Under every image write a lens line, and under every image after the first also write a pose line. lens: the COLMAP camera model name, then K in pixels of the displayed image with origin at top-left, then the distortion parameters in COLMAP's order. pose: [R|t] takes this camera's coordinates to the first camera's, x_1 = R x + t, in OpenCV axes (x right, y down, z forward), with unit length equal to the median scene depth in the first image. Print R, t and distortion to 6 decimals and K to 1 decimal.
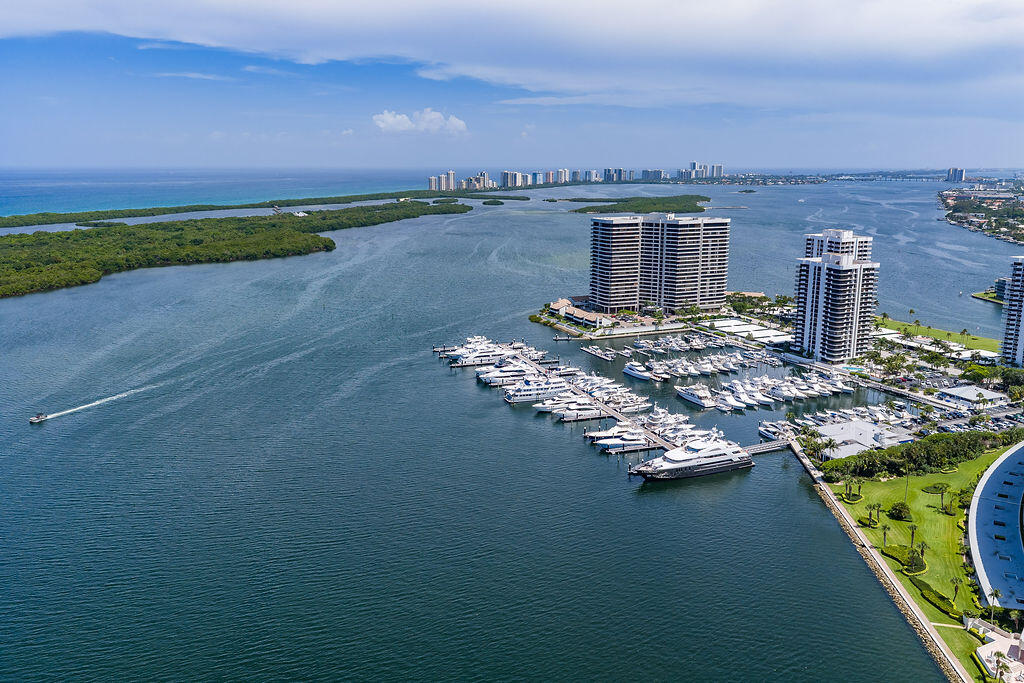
lens RADIAL K [[847.1, 0, 512.0], [0, 847.1, 341.5], [0, 0, 1]] dist [0.017859, -0.023610]
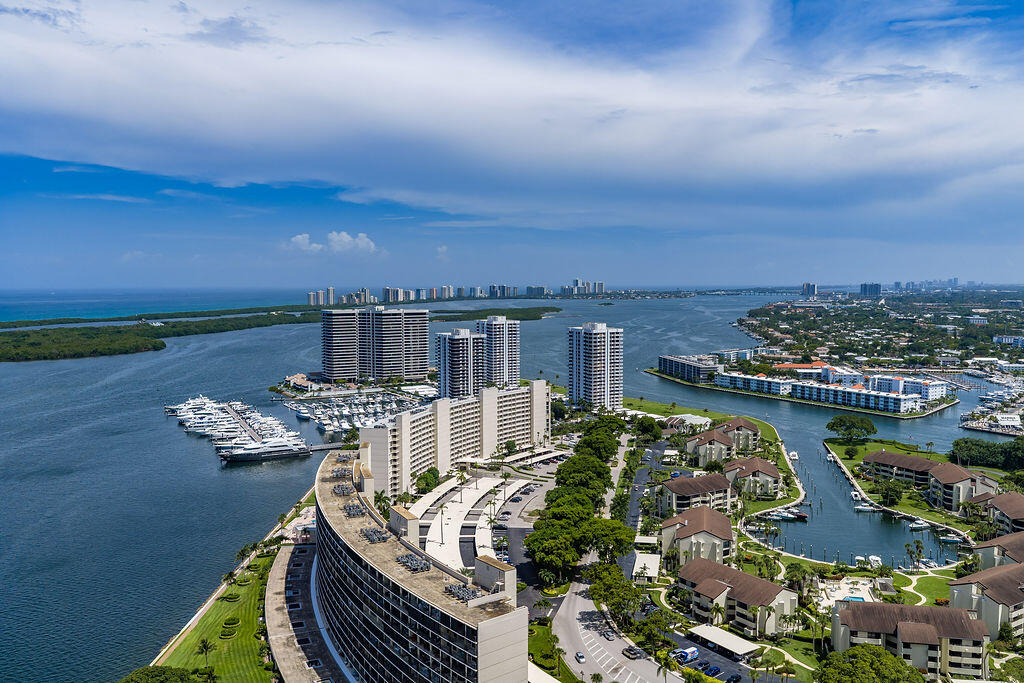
lens RADIAL K [[847.1, 0, 512.0], [0, 847.1, 341.5], [0, 0, 1]] dist [0.017859, -0.023610]
pose [[0.995123, -0.012416, 0.097853, 0.258663], [0.025765, 0.990323, -0.136372, 0.084803], [-0.095213, 0.138228, 0.985813, -0.289302]]
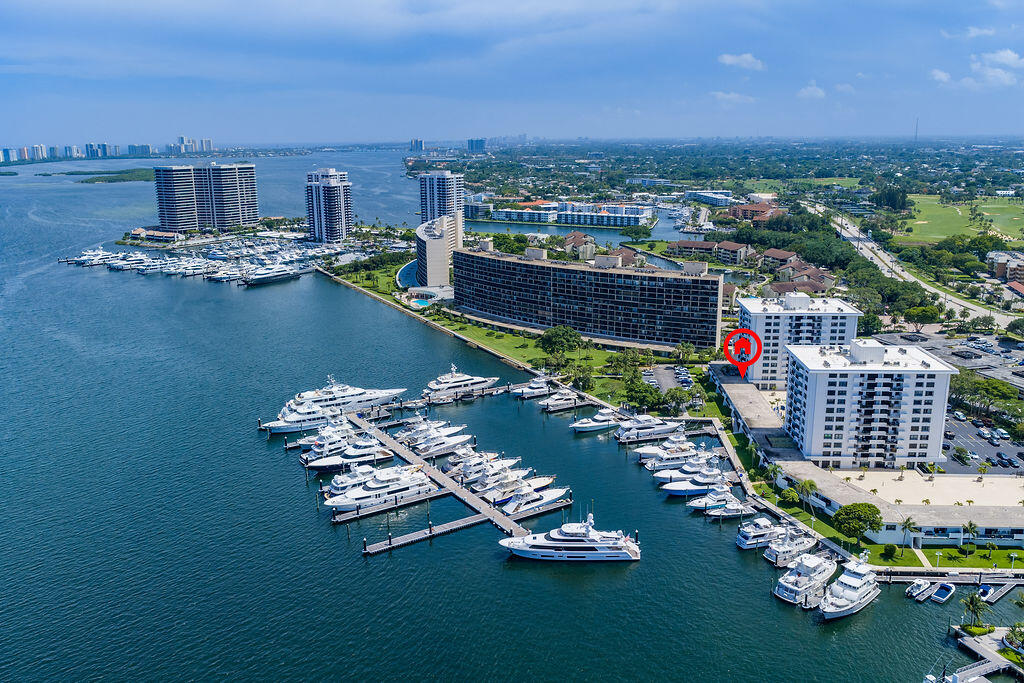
lens RADIAL K [[847.1, 0, 512.0], [0, 847.1, 341.5], [0, 0, 1]] dist [0.017859, -0.023610]
pose [[0.838310, -0.138628, 0.527275, -0.185719], [0.124235, 0.990261, 0.062833, 0.121103], [-0.530851, 0.012833, 0.847368, -0.472625]]
